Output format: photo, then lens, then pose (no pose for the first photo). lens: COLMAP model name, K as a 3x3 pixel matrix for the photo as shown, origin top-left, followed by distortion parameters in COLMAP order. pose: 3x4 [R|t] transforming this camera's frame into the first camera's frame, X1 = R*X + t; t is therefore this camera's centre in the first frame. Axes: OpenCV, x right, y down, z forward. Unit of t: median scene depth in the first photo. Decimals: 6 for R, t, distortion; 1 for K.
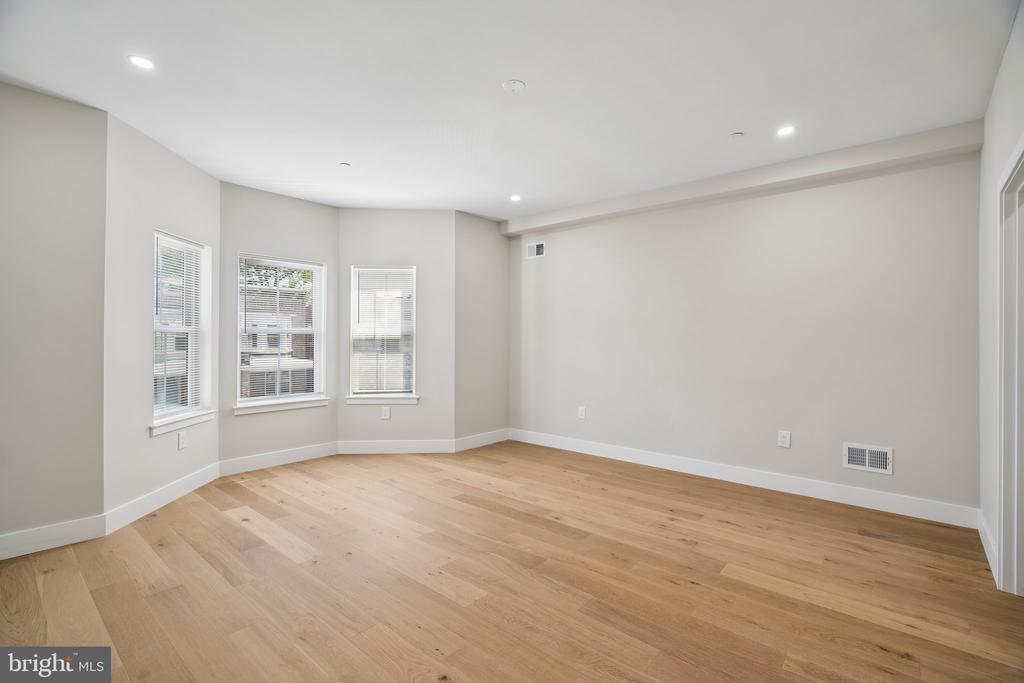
lens RADIAL K [[468.4, 0, 516.5], [0, 468.4, 343.1], [0, 0, 1]] dist [0.016404, 0.000721]
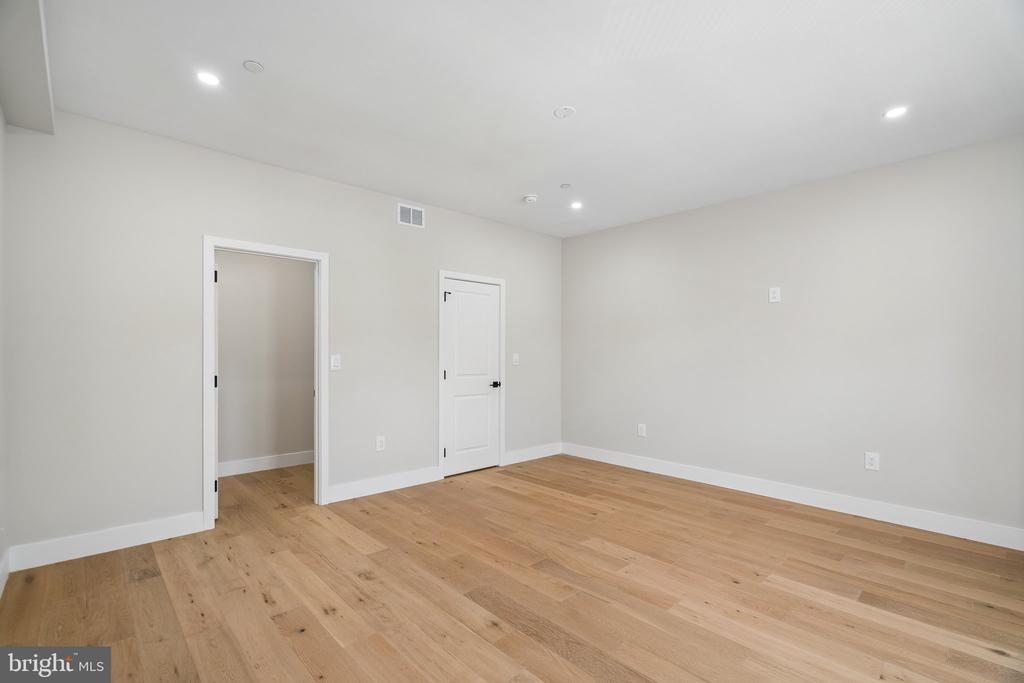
lens RADIAL K [[468.4, 0, 511.2], [0, 468.4, 338.4], [0, 0, 1]] dist [0.016404, 0.000721]
pose [[-0.993189, -0.009510, 0.116125, -0.010714], [-0.012417, 0.999627, -0.024337, -0.014935], [-0.115850, -0.025613, -0.992936, 1.894731]]
